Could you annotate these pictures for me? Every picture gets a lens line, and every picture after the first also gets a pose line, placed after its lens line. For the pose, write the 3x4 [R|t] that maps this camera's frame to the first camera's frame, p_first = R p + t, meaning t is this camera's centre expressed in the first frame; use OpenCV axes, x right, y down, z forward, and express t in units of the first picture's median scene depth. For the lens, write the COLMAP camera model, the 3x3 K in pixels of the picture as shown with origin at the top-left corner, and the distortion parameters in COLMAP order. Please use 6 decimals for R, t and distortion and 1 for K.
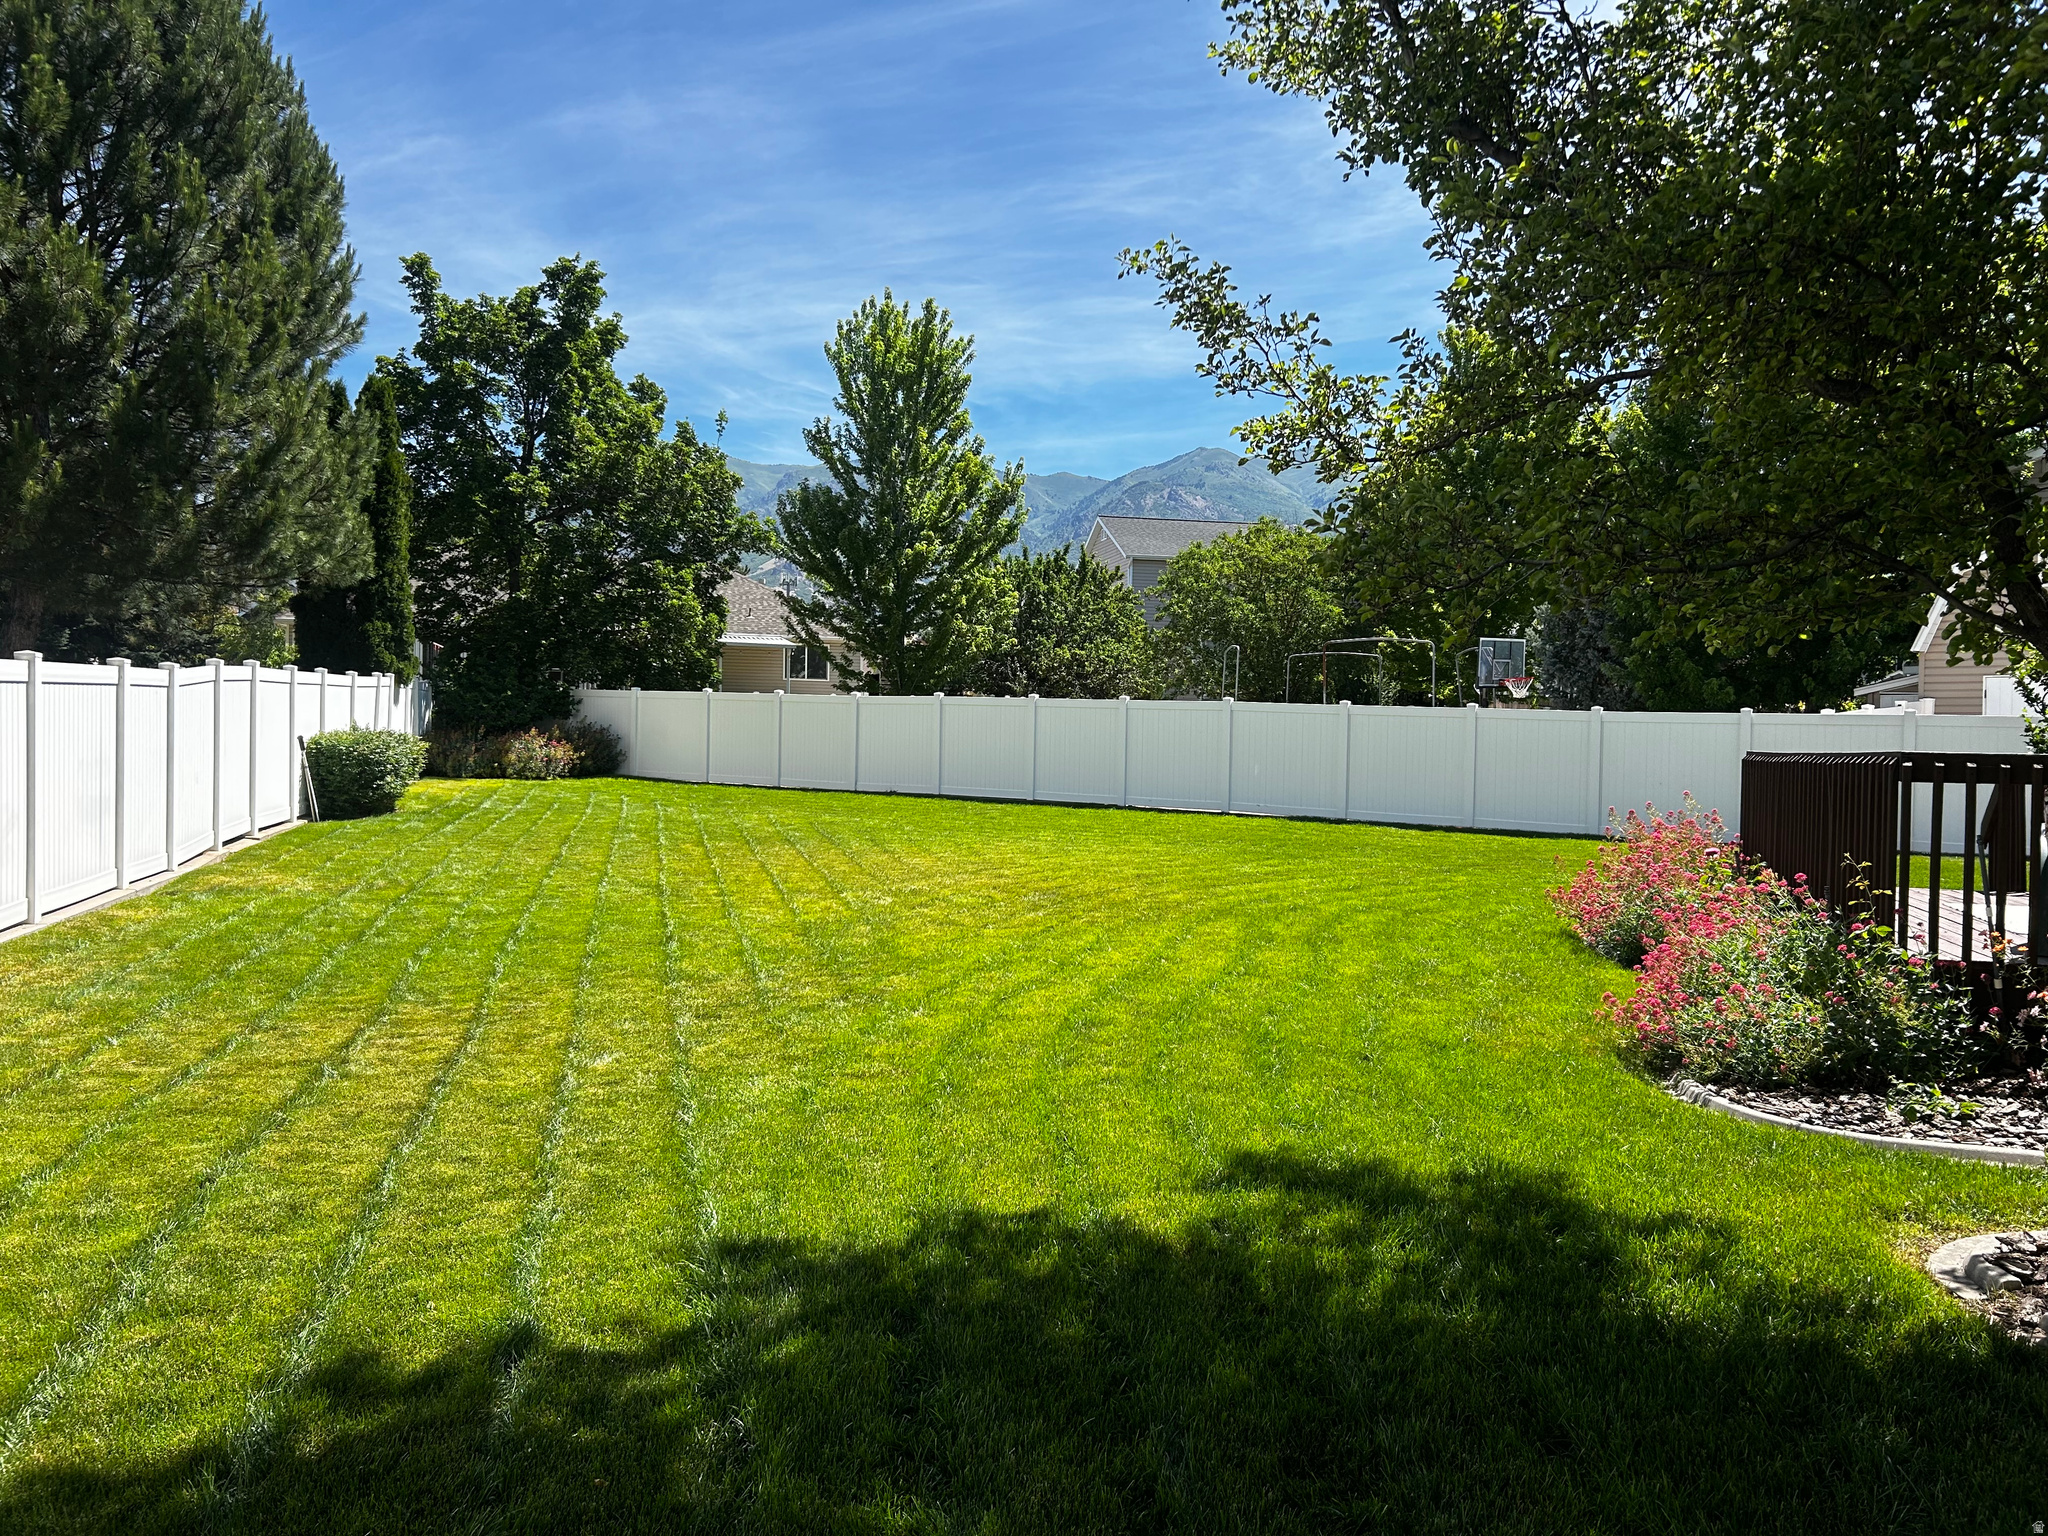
lens RADIAL K [[1521.0, 0, 1024.0], [0, 1521.0, 768.0], [0, 0, 1]] dist [0.002130, 0.001101]
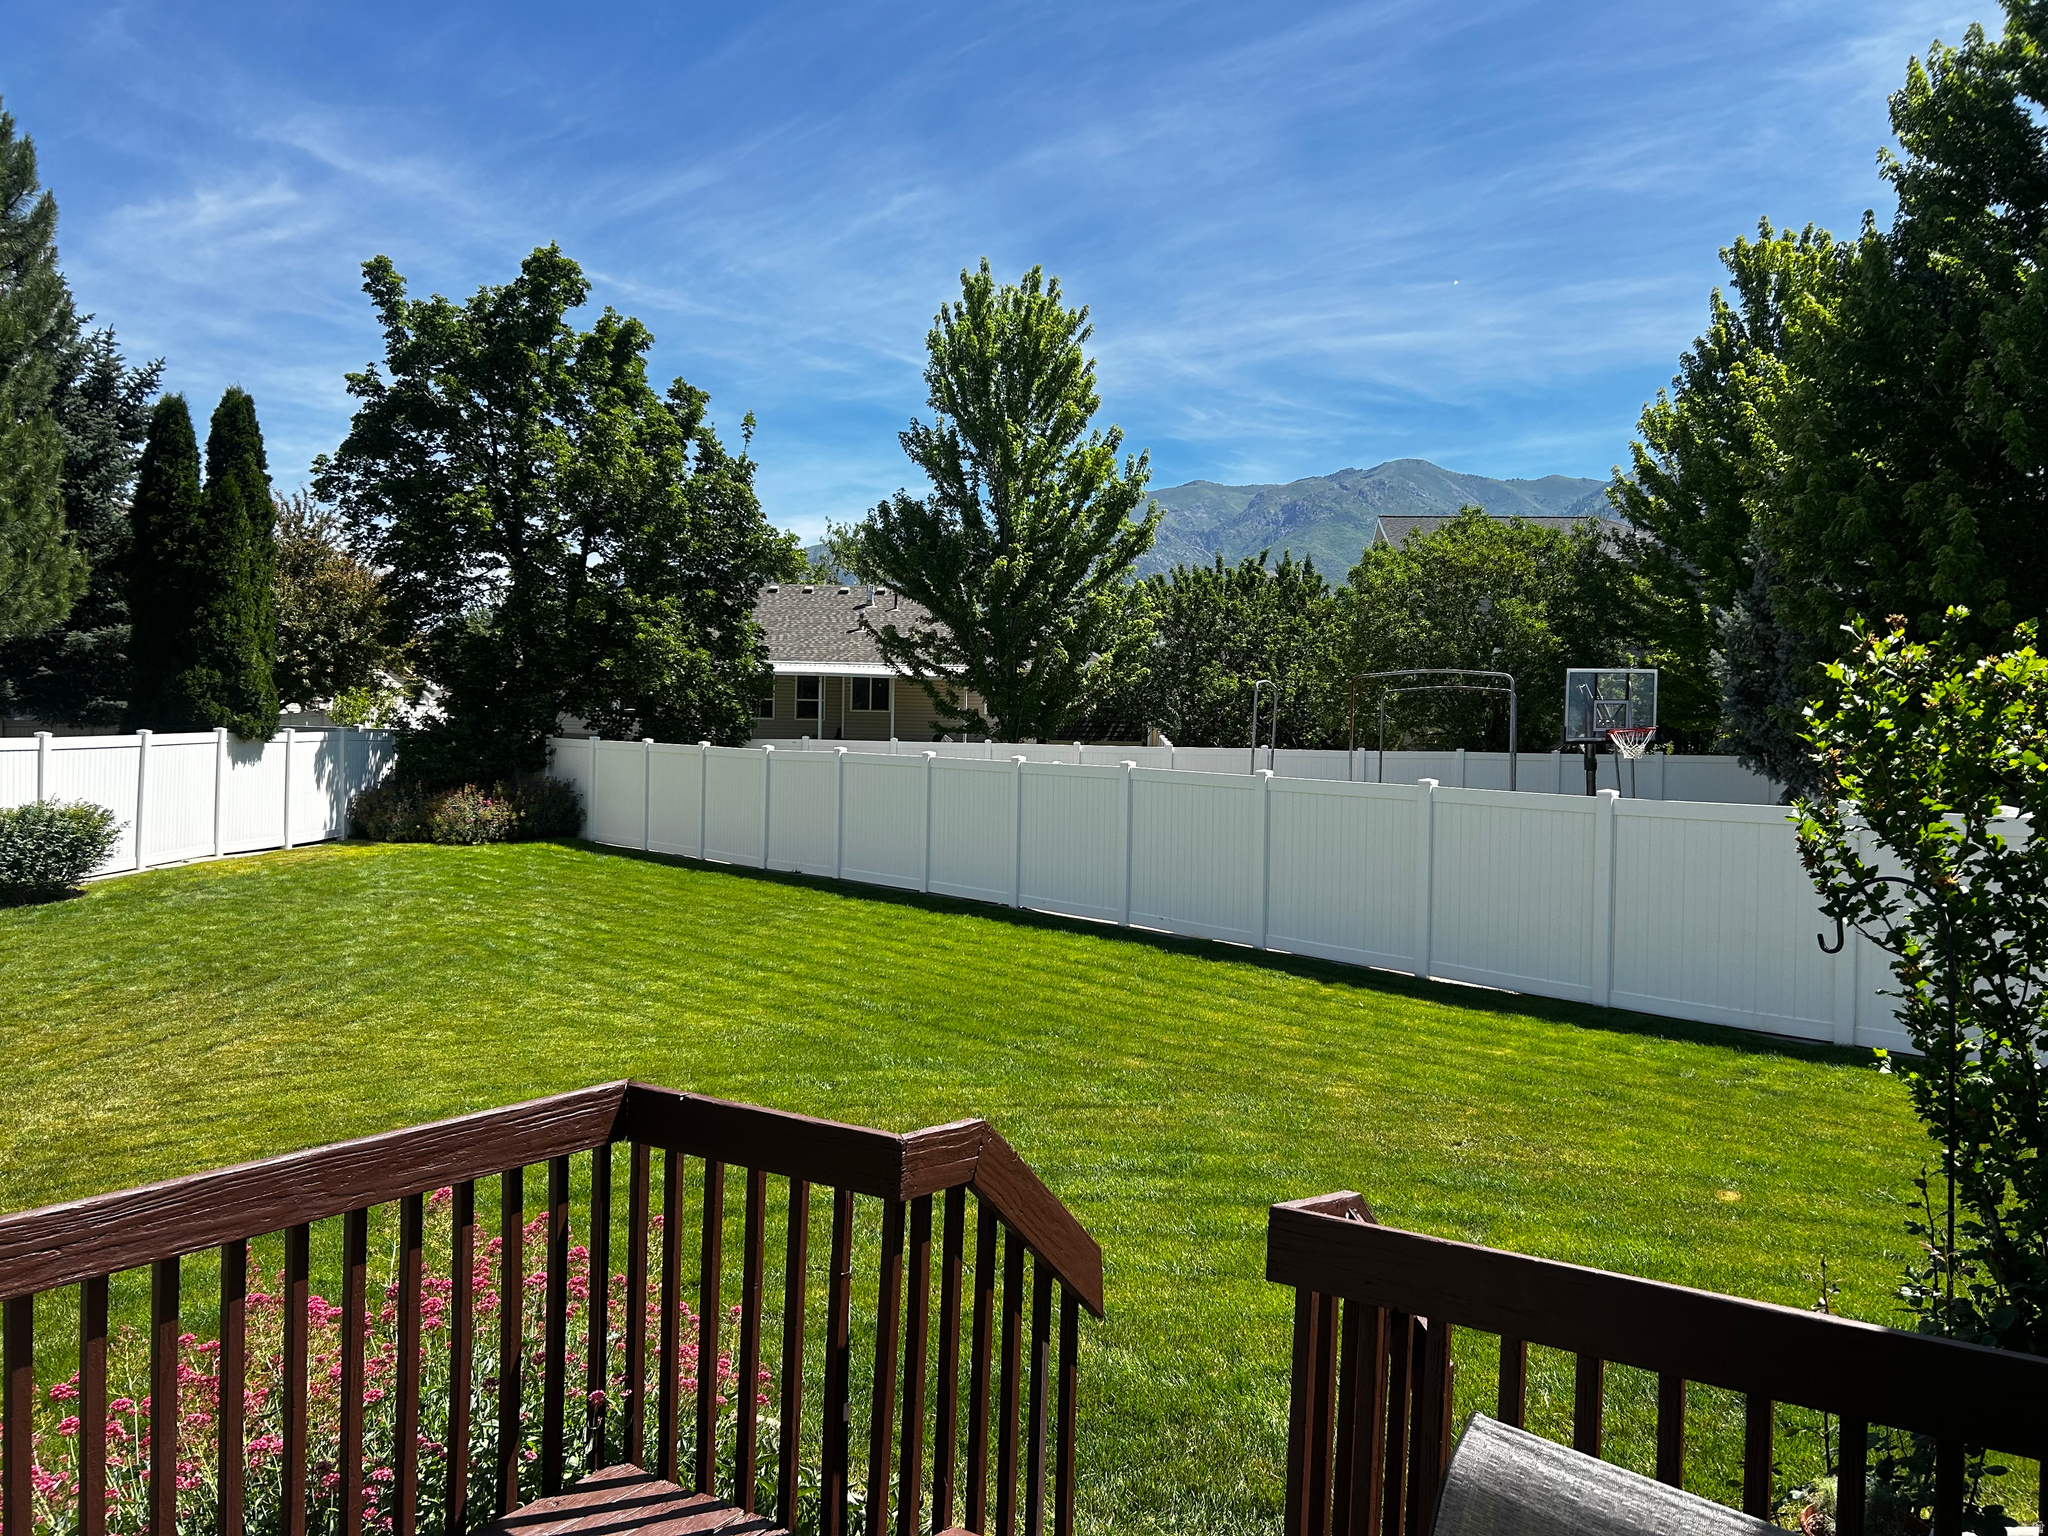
lens RADIAL K [[1549.6, 0, 1024.0], [0, 1549.6, 768.0], [0, 0, 1]] dist [0.015076, 0.005149]
pose [[0.954848, 0.002551, -0.297084, 0.206546], [-0.006929, 0.999882, -0.013684, -0.021508], [0.297015, 0.015125, 0.954753, 0.202369]]
